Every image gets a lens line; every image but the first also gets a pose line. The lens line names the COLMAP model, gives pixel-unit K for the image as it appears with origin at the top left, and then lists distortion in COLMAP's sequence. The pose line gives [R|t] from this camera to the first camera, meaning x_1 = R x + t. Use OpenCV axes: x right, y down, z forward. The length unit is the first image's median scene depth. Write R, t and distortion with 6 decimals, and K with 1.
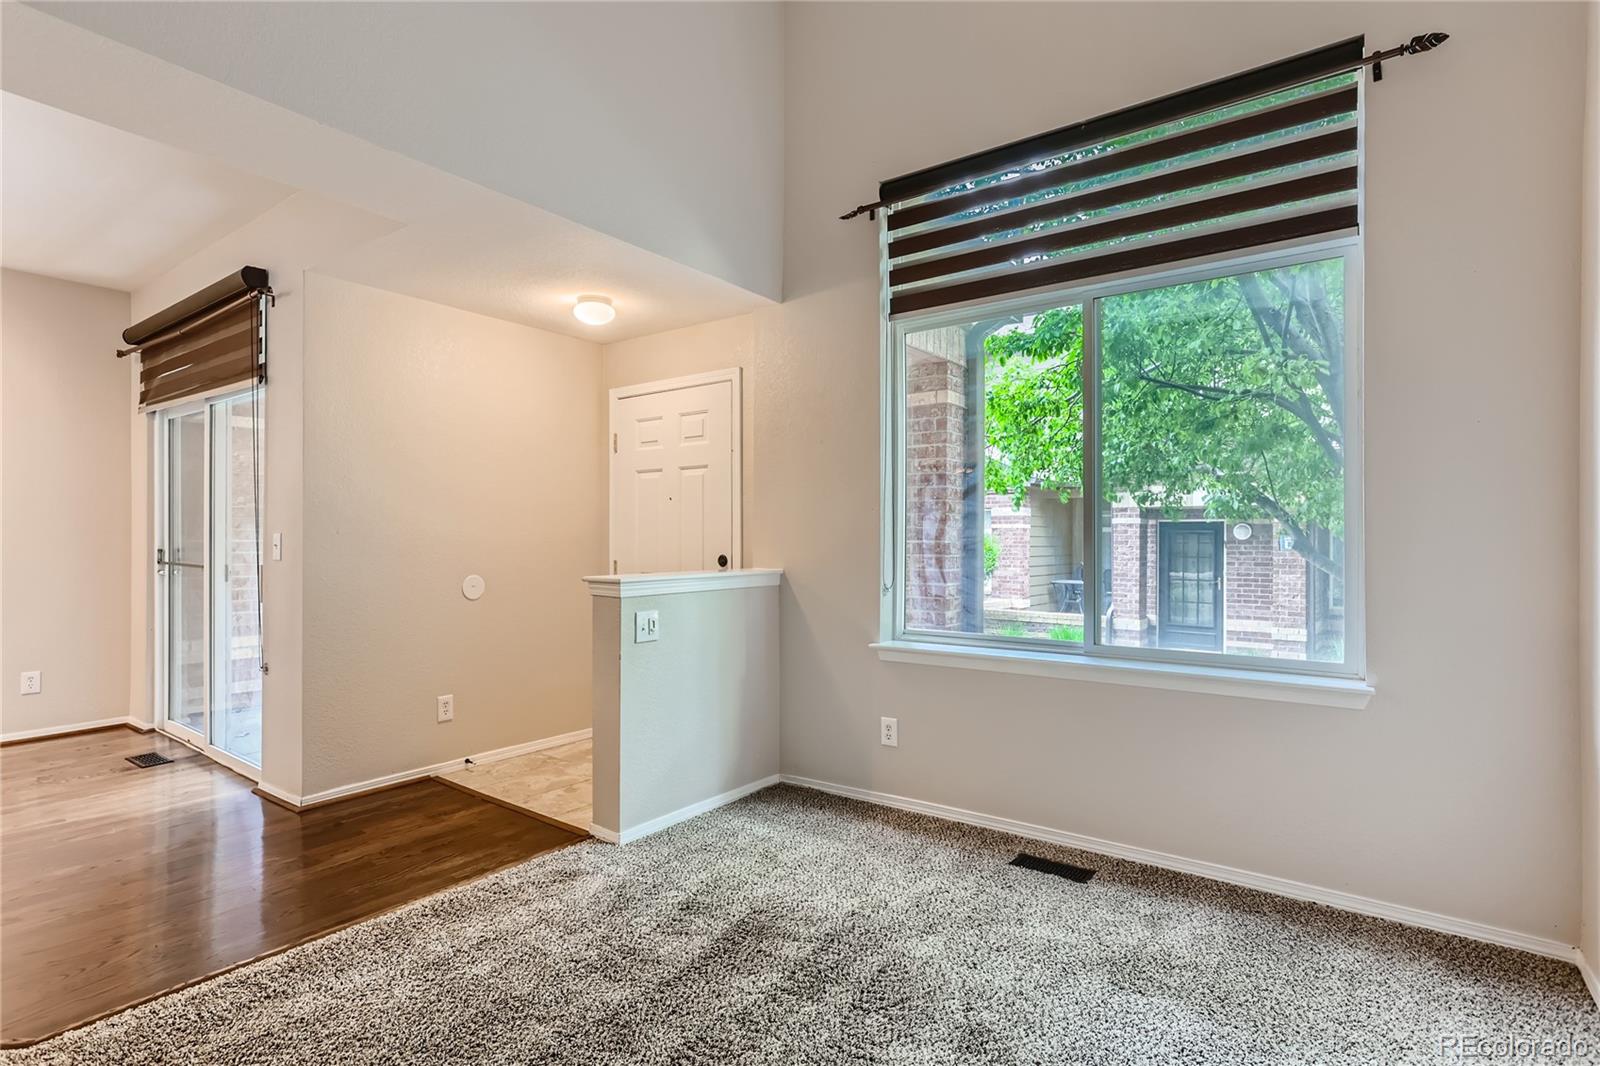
lens RADIAL K [[787.4, 0, 790.1], [0, 787.4, 538.6], [0, 0, 1]] dist [-0.024915, 0.015649]
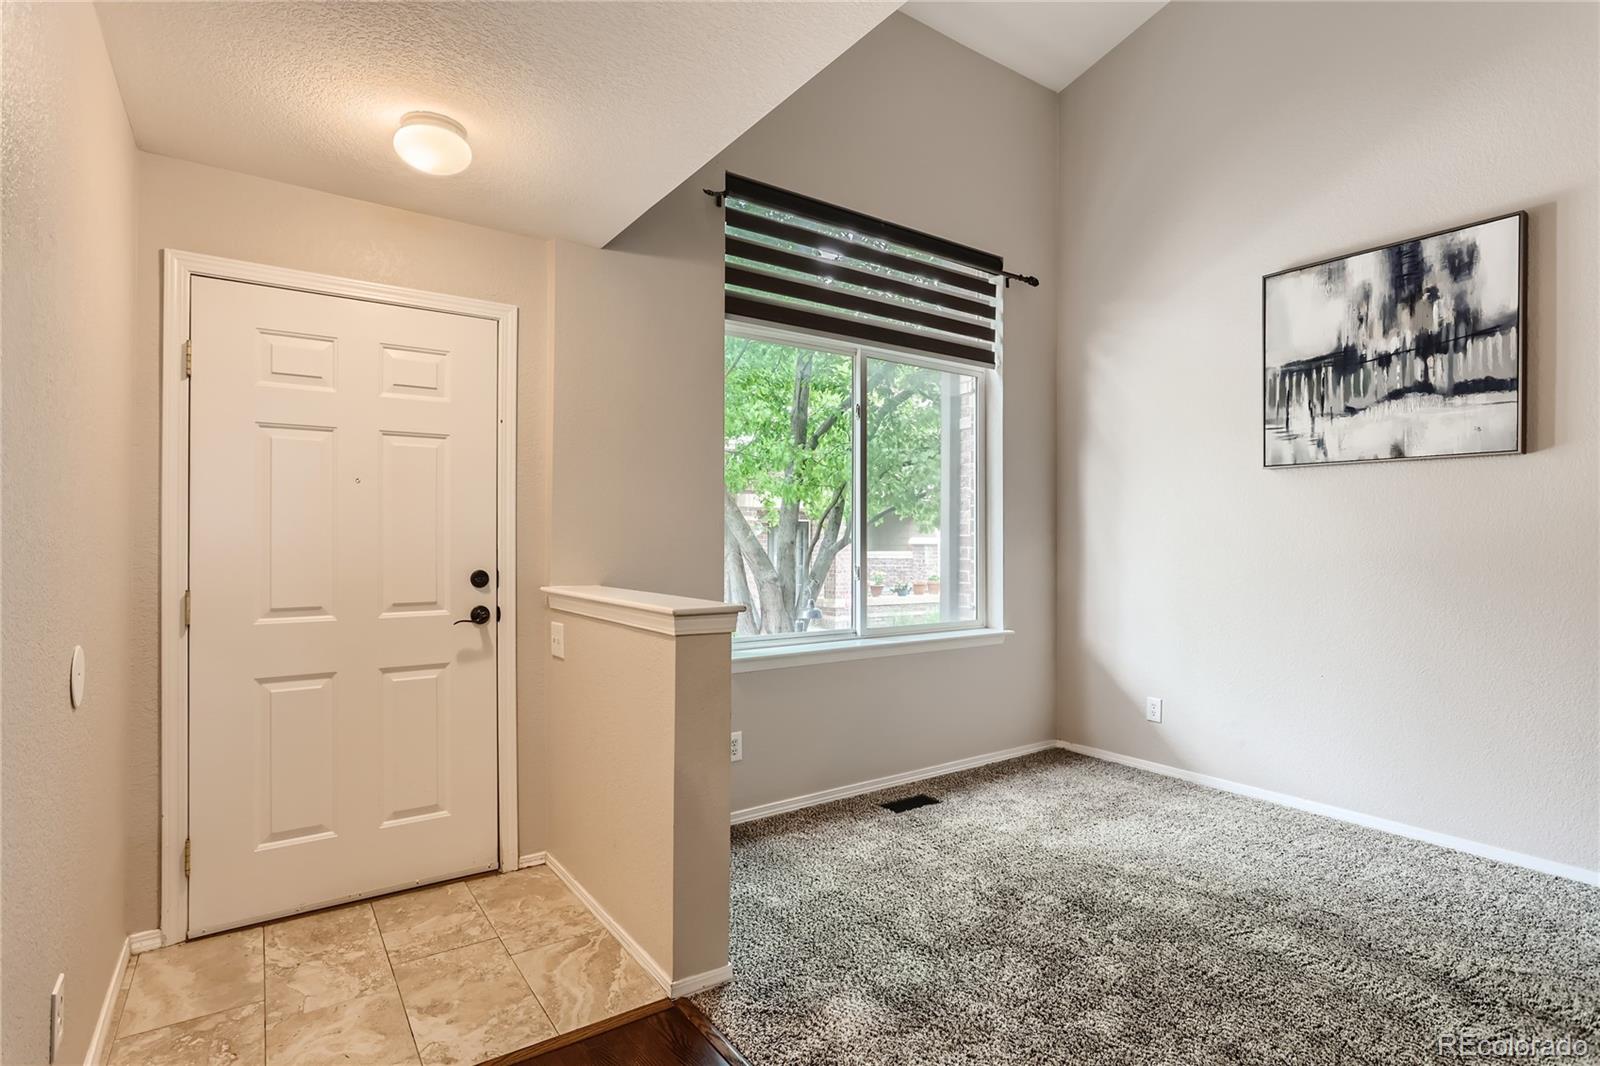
lens RADIAL K [[787.4, 0, 790.6], [0, 787.4, 532.6], [0, 0, 1]] dist [-0.024915, 0.015649]
pose [[0.318947, 0.006724, 0.947749, -0.753903], [-0.004756, 0.999974, -0.005494, -0.011544], [-0.947761, -0.002755, 0.318971, 0.618397]]
